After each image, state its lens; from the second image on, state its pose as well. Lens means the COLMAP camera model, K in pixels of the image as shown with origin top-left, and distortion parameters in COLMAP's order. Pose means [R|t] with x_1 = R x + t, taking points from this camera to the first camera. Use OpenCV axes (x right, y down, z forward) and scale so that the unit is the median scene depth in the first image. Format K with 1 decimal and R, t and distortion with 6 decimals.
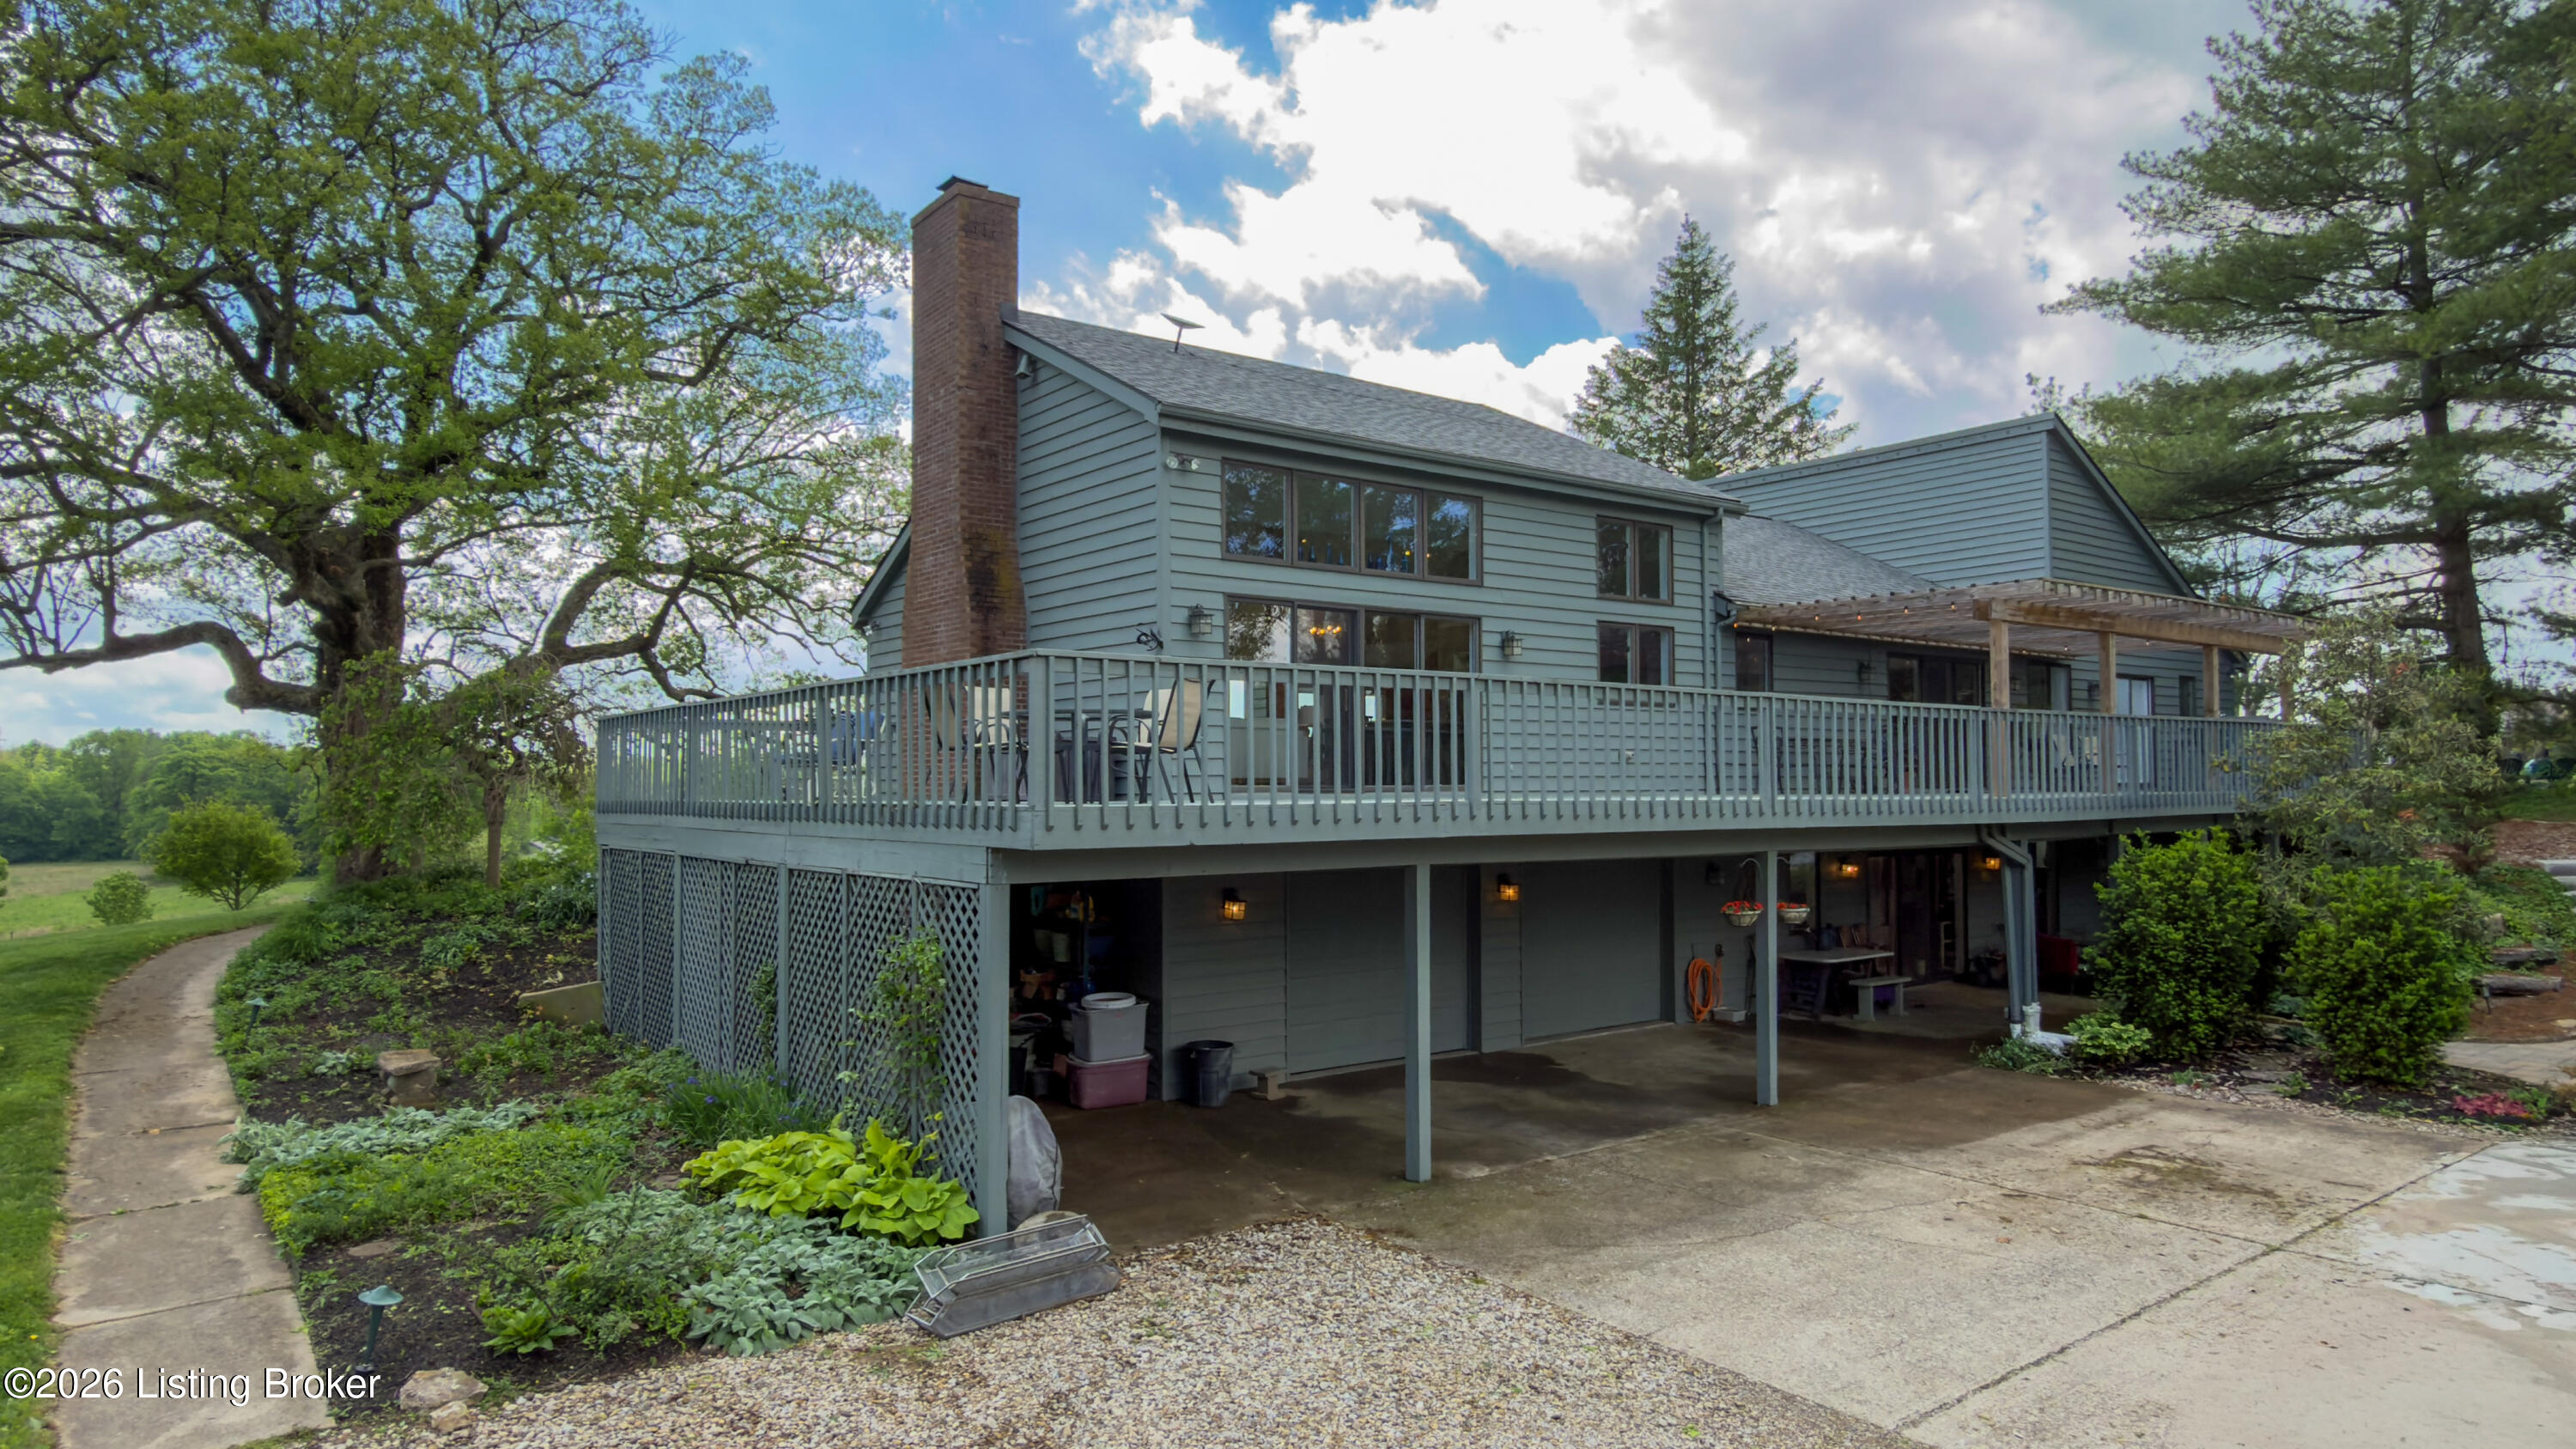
lens RADIAL K [[1473.7, 0, 1323.9], [0, 1473.7, 731.6], [0, 0, 1]] dist [-0.003616, -0.000339]
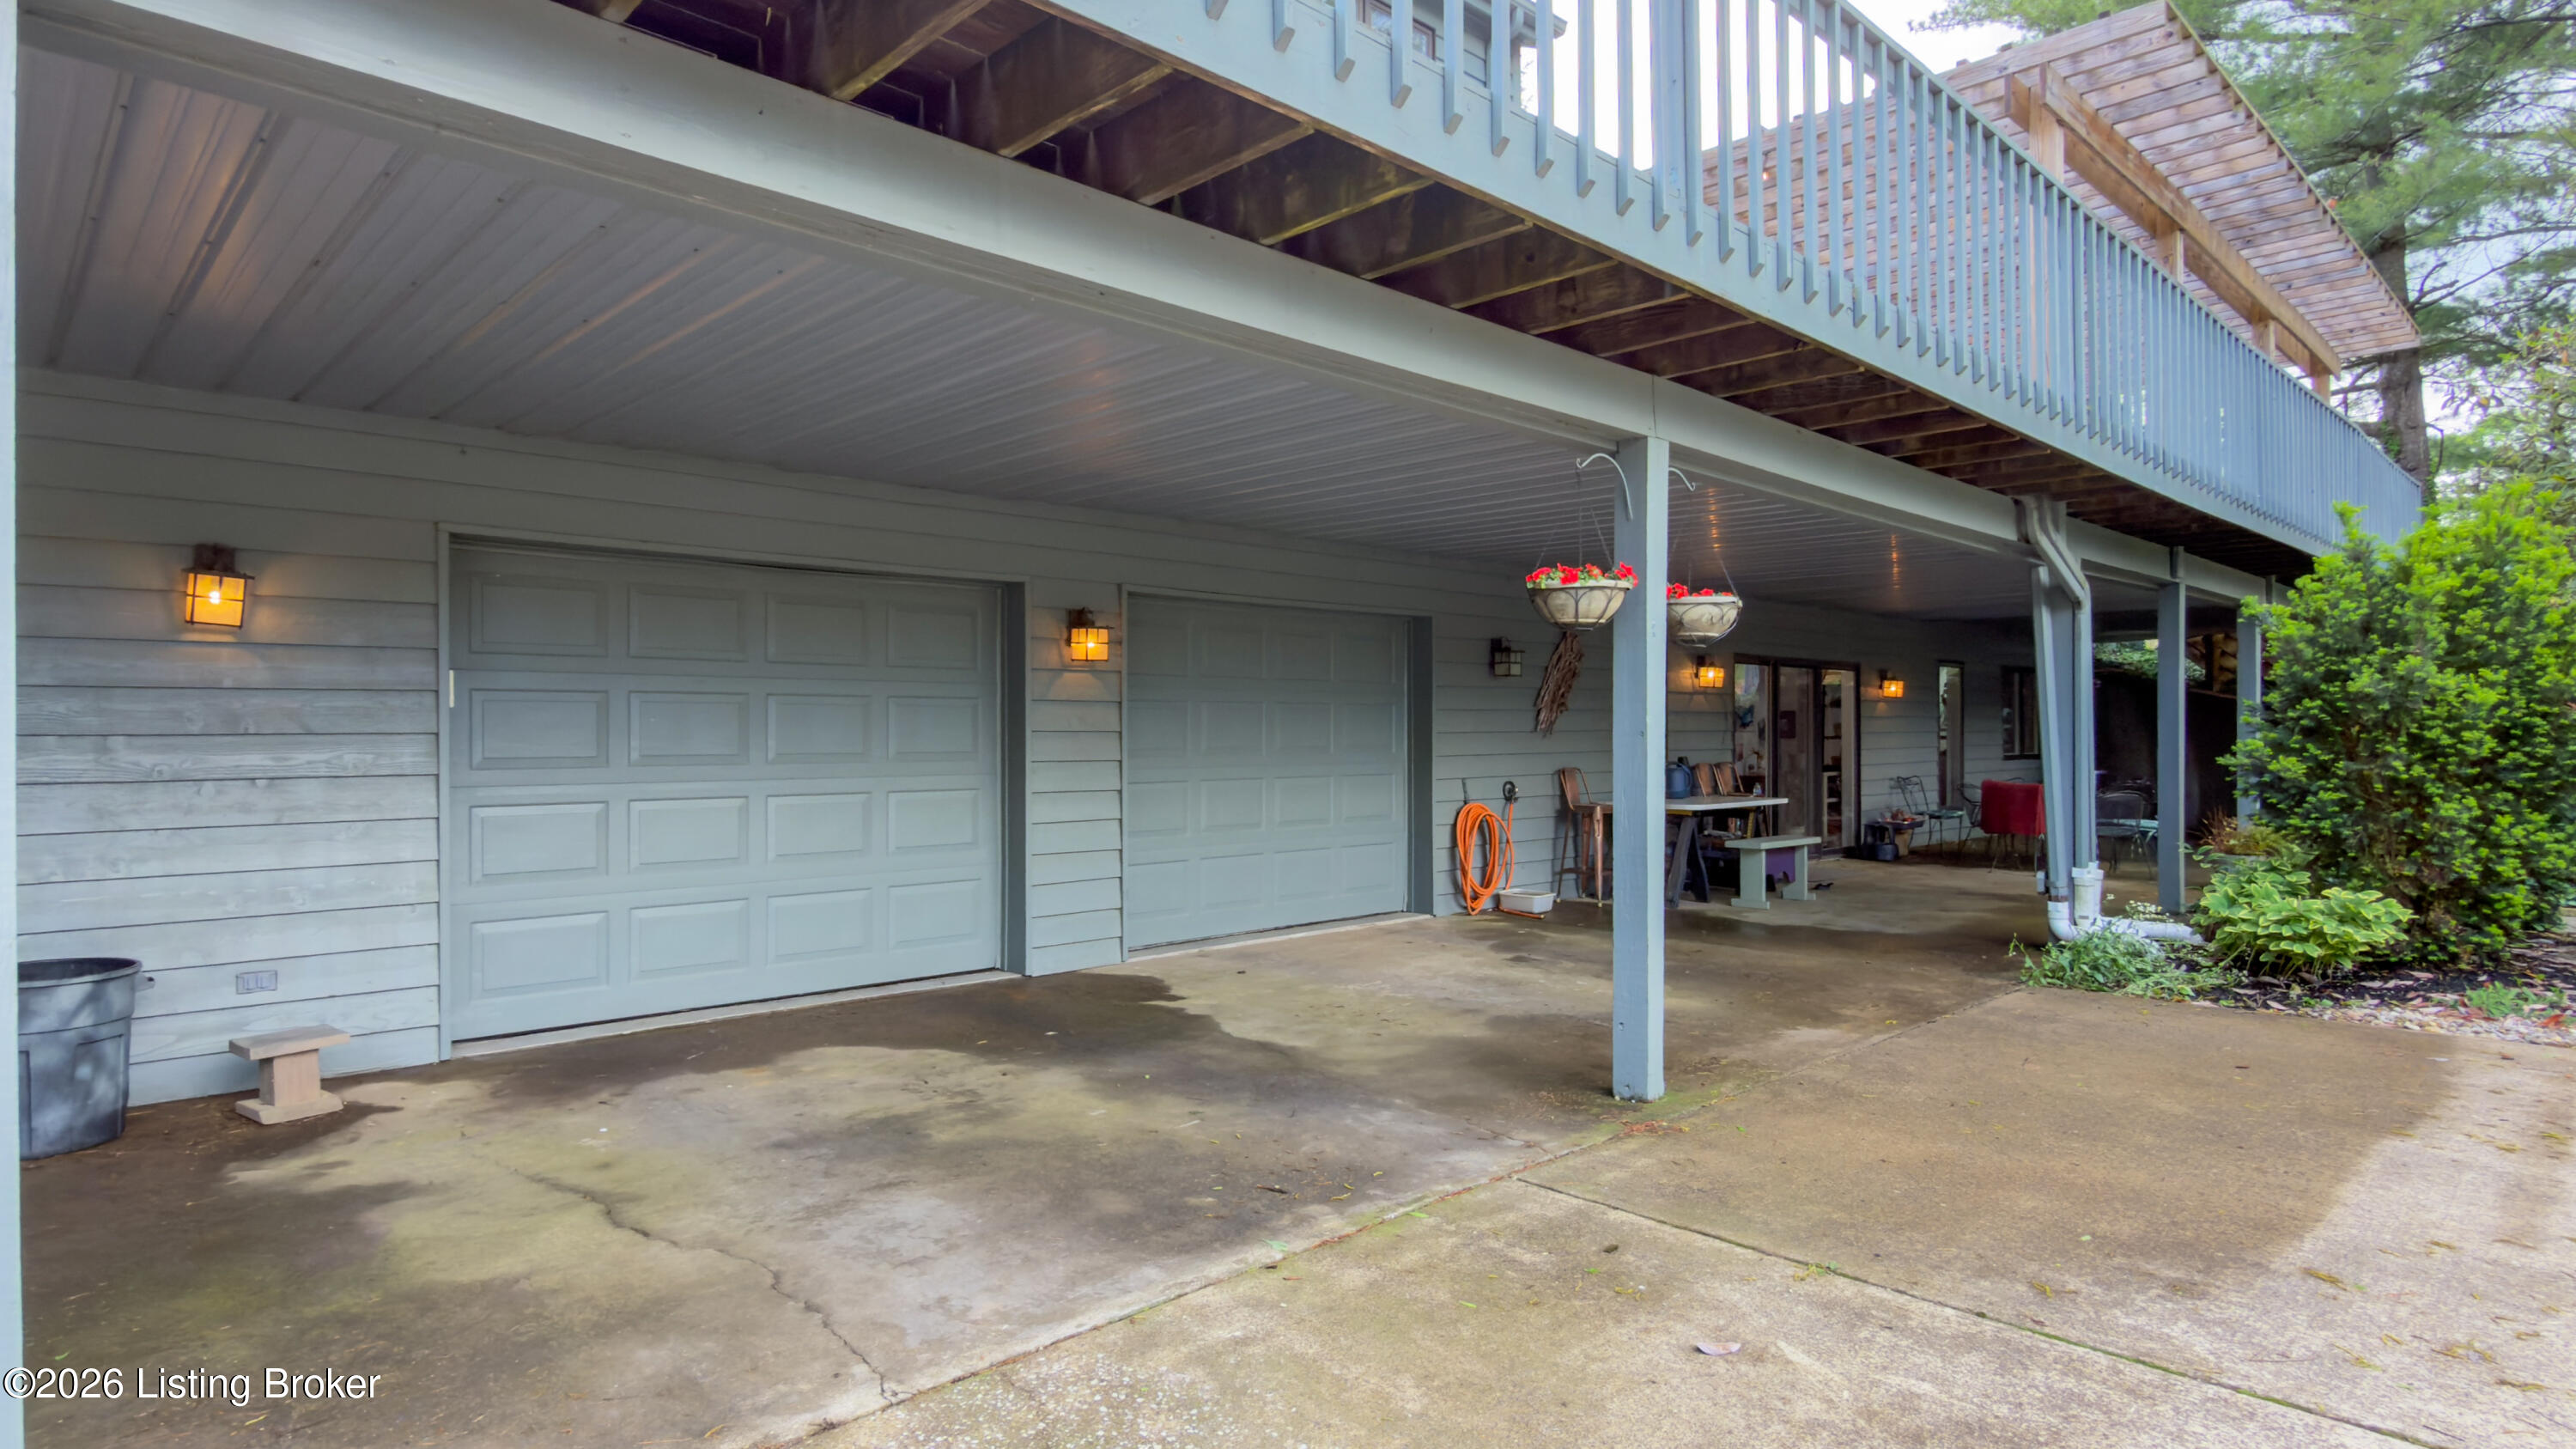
lens RADIAL K [[1355.8, 0, 1288.0], [0, 1355.8, 724.5], [0, 0, 1]] dist [0.004244, 0.000473]
pose [[0.994546, -0.001315, 0.104286, 0.146001], [-0.002038, 0.999484, 0.032043, 0.121984], [-0.104274, -0.032081, 0.994031, 0.556542]]
